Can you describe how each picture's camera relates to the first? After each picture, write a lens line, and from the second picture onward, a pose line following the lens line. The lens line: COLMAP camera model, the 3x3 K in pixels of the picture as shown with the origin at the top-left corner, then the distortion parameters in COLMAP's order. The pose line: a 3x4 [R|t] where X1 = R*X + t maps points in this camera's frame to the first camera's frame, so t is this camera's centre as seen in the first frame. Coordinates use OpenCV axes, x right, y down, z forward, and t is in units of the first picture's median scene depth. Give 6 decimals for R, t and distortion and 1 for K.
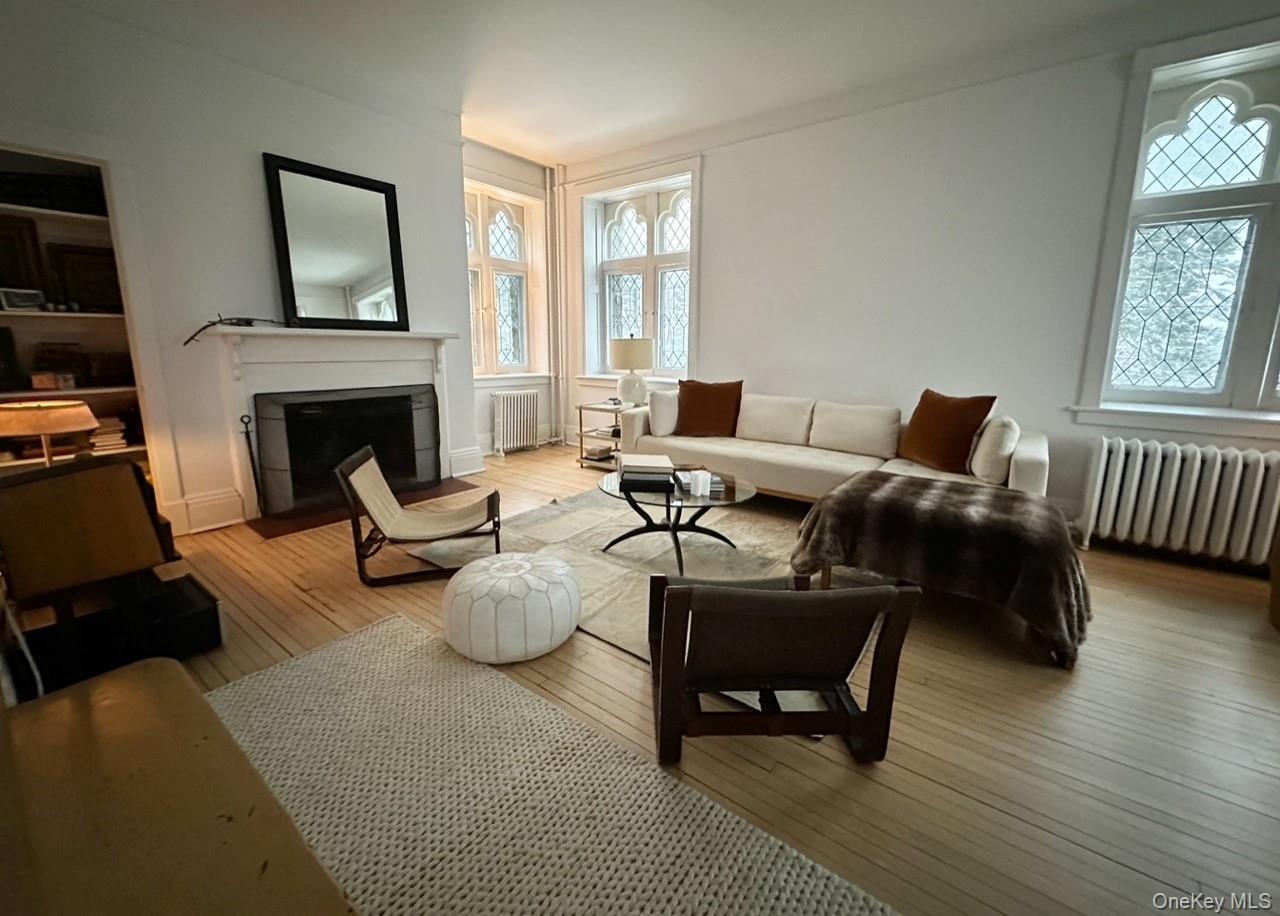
lens RADIAL K [[516.6, 0, 640.7], [0, 516.6, 436.3], [0, 0, 1]] dist [-0.000273, -0.000287]
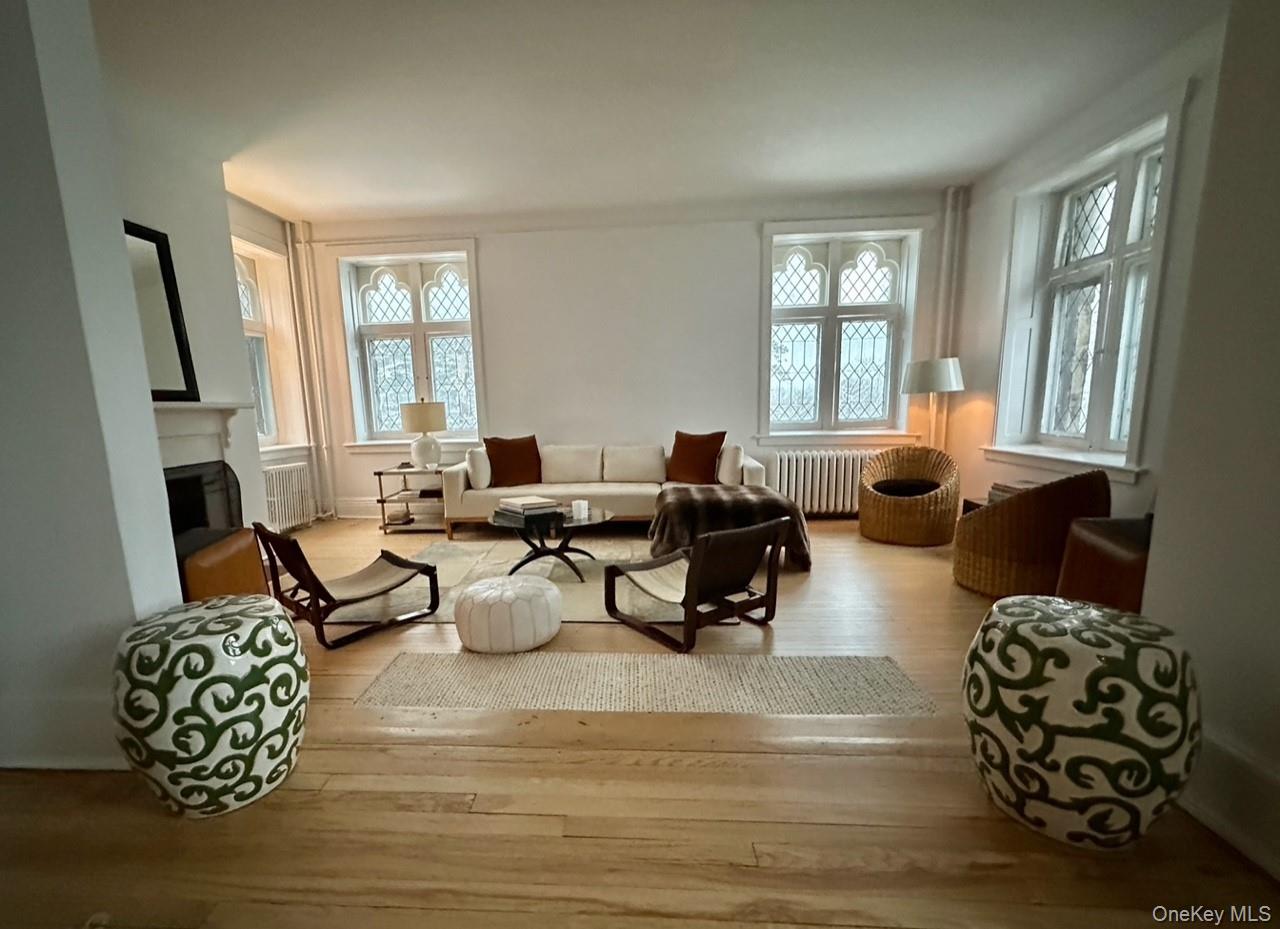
lens RADIAL K [[548.2, 0, 601.0], [0, 548.2, 494.0], [0, 0, 1]] dist [-0.001590, 0.000149]
pose [[0.841060, -0.118930, 0.527706, -0.378807], [0.128951, 0.991489, 0.017931, 0.023098], [-0.525348, 0.052967, 0.849238, -0.136687]]
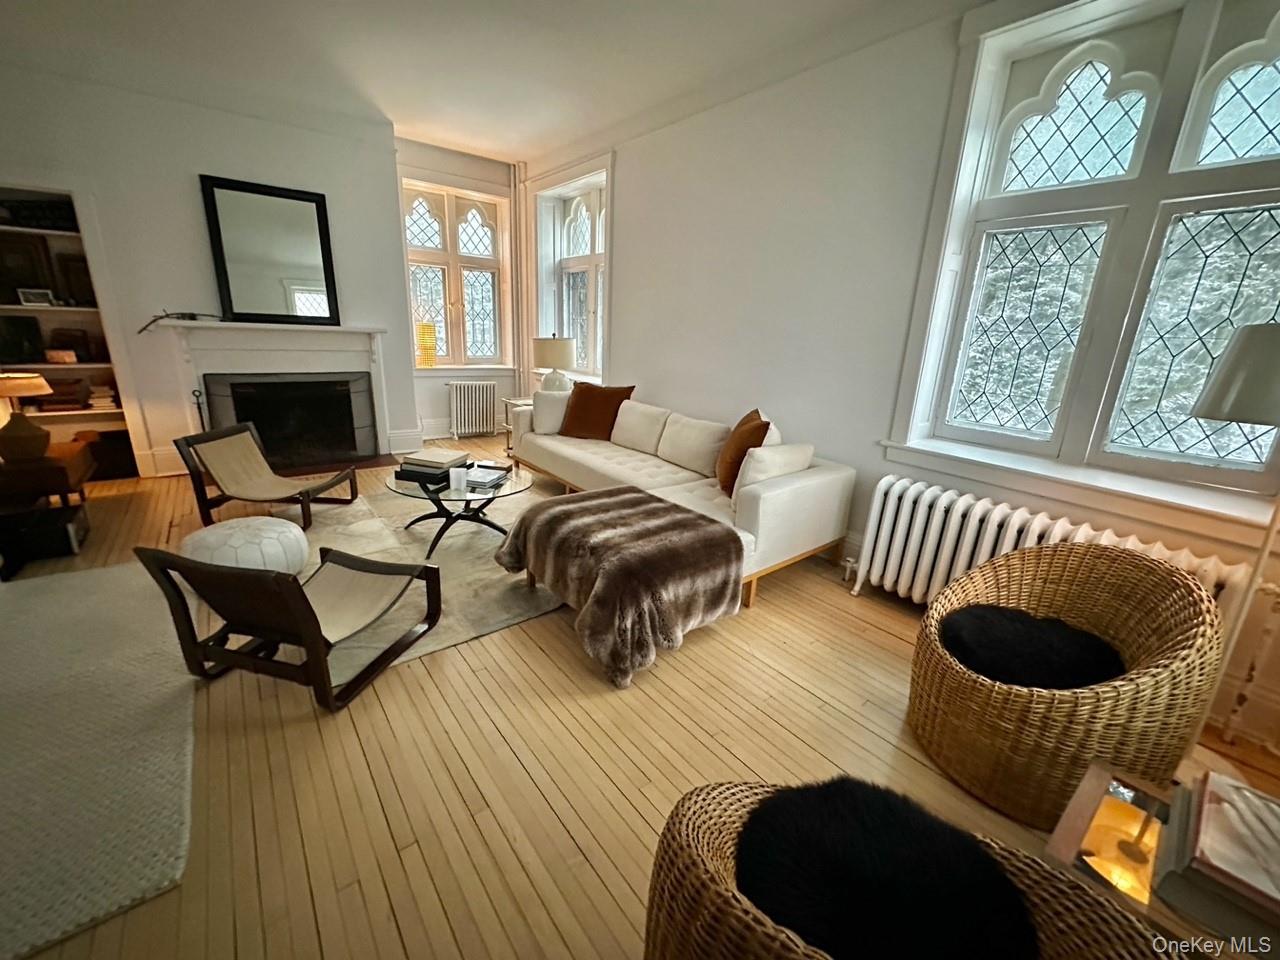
lens RADIAL K [[520.2, 0, 640.0], [0, 520.2, 480.0], [0, 0, 1]] dist [0.001122, 0.000154]
pose [[0.964601, 0.107459, -0.240827, 0.515477], [-0.082185, 0.990228, 0.112665, -0.045608], [0.250581, -0.088884, 0.964007, 0.005686]]
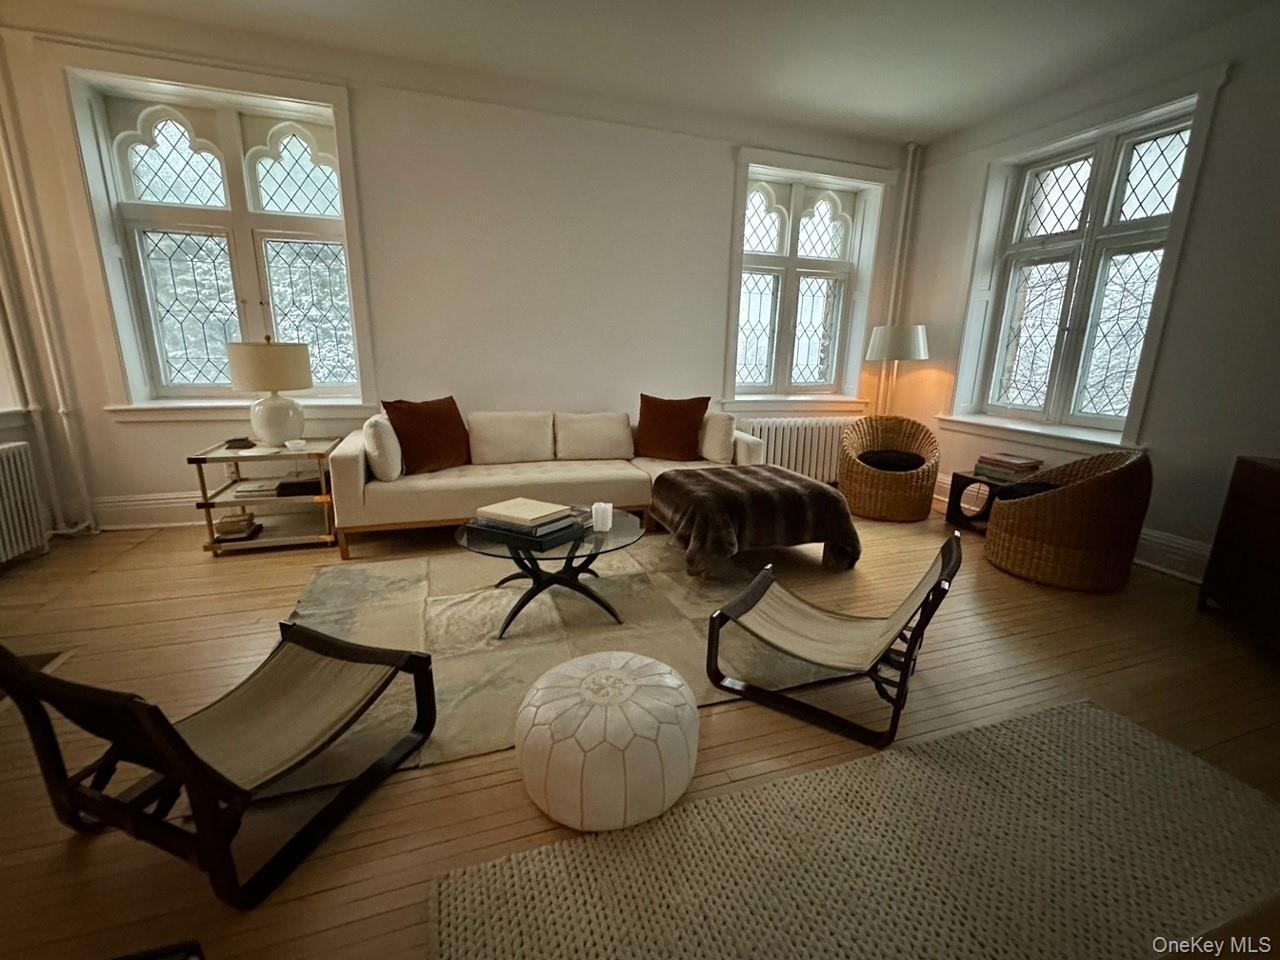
lens RADIAL K [[546.0, 0, 640.0], [0, 546.0, 480.0], [0, 0, 1]] dist [-0.001861, 0.000108]
pose [[0.565329, -0.191894, 0.802234, -0.401017], [0.131114, 0.981104, 0.142284, -0.066607], [-0.814378, 0.024747, 0.579806, 0.263776]]
